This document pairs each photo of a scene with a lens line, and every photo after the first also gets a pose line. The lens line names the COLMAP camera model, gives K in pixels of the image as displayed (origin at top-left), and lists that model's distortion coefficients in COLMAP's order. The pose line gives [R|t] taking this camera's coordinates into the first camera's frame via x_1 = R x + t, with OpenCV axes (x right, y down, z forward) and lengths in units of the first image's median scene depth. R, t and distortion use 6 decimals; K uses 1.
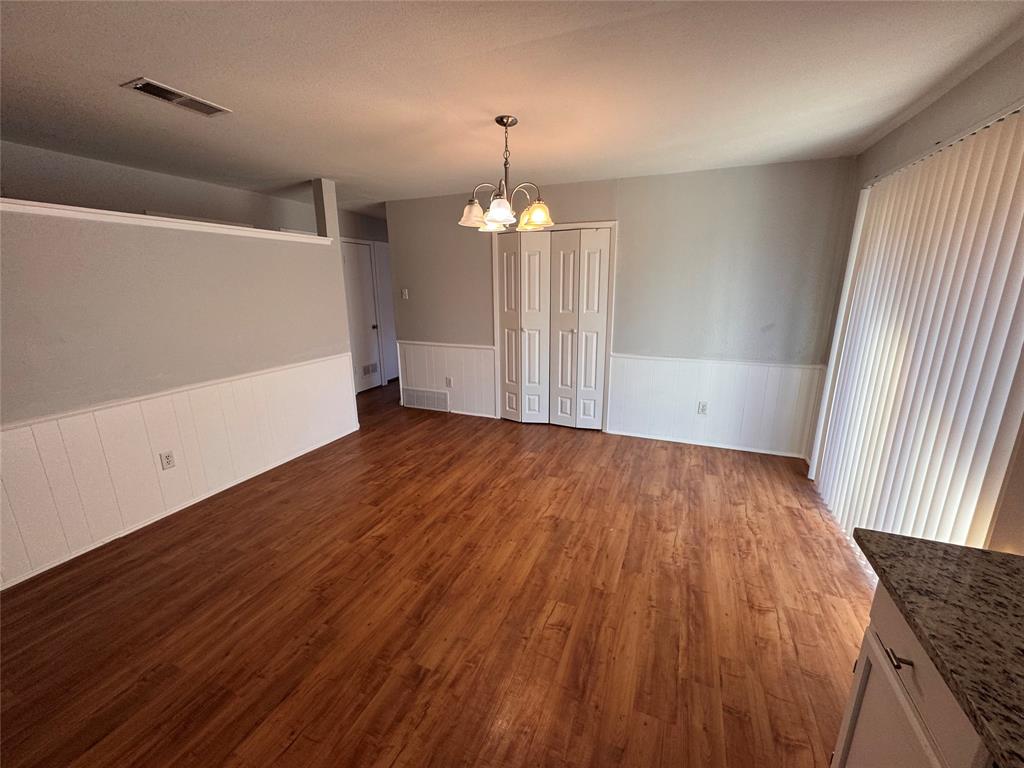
lens RADIAL K [[409.2, 0, 513.0], [0, 409.2, 385.2], [0, 0, 1]] dist [-0.002295, 0.000191]
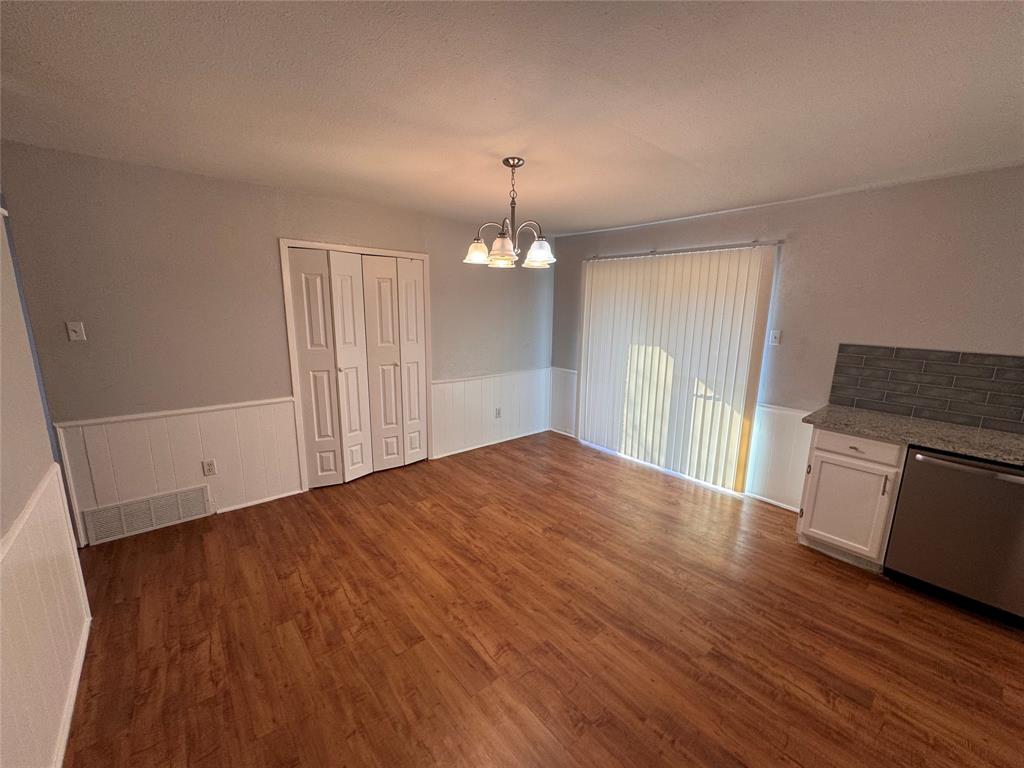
lens RADIAL K [[408.8, 0, 512.0], [0, 408.8, 384.0], [0, 0, 1]] dist [-0.002534, -0.000308]
pose [[0.455928, -0.152406, 0.876870, -0.860466], [0.195912, 0.978250, 0.068163, -0.153324], [-0.868187, 0.140712, 0.475870, 0.515525]]
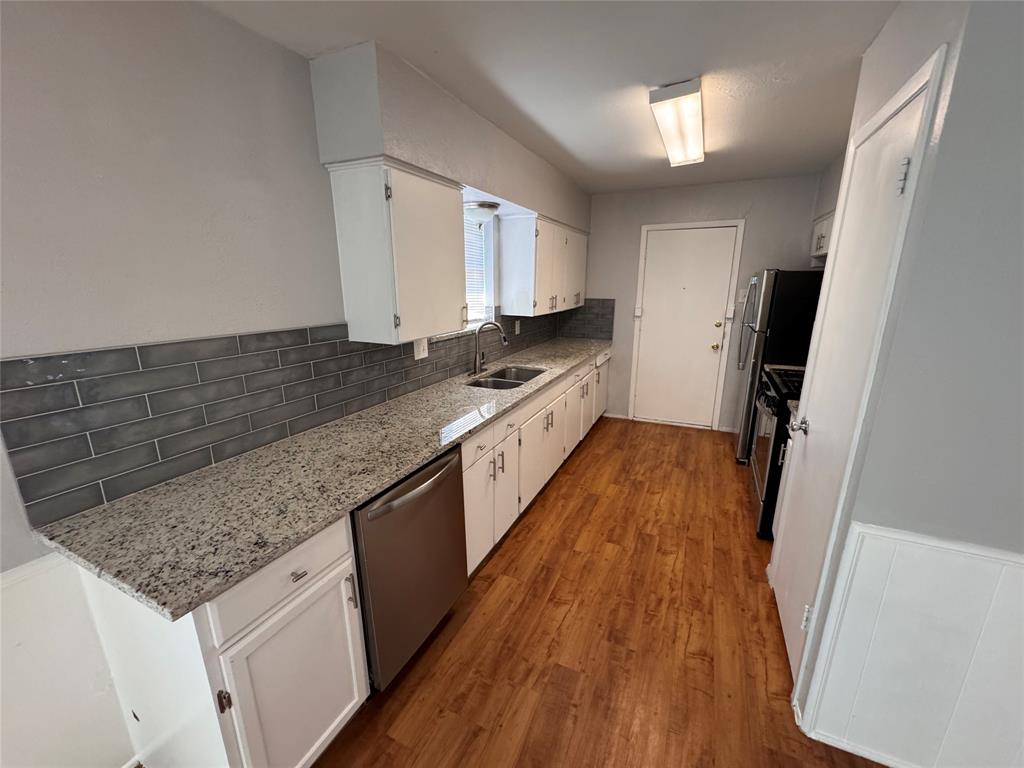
lens RADIAL K [[409.2, 0, 513.0], [0, 409.2, 385.2], [0, 0, 1]] dist [-0.002295, 0.000191]
pose [[-0.999005, -0.001356, 0.044568, 0.050562], [0.019953, 0.880291, 0.474015, -0.157263], [-0.039876, 0.474433, -0.879388, 0.565937]]
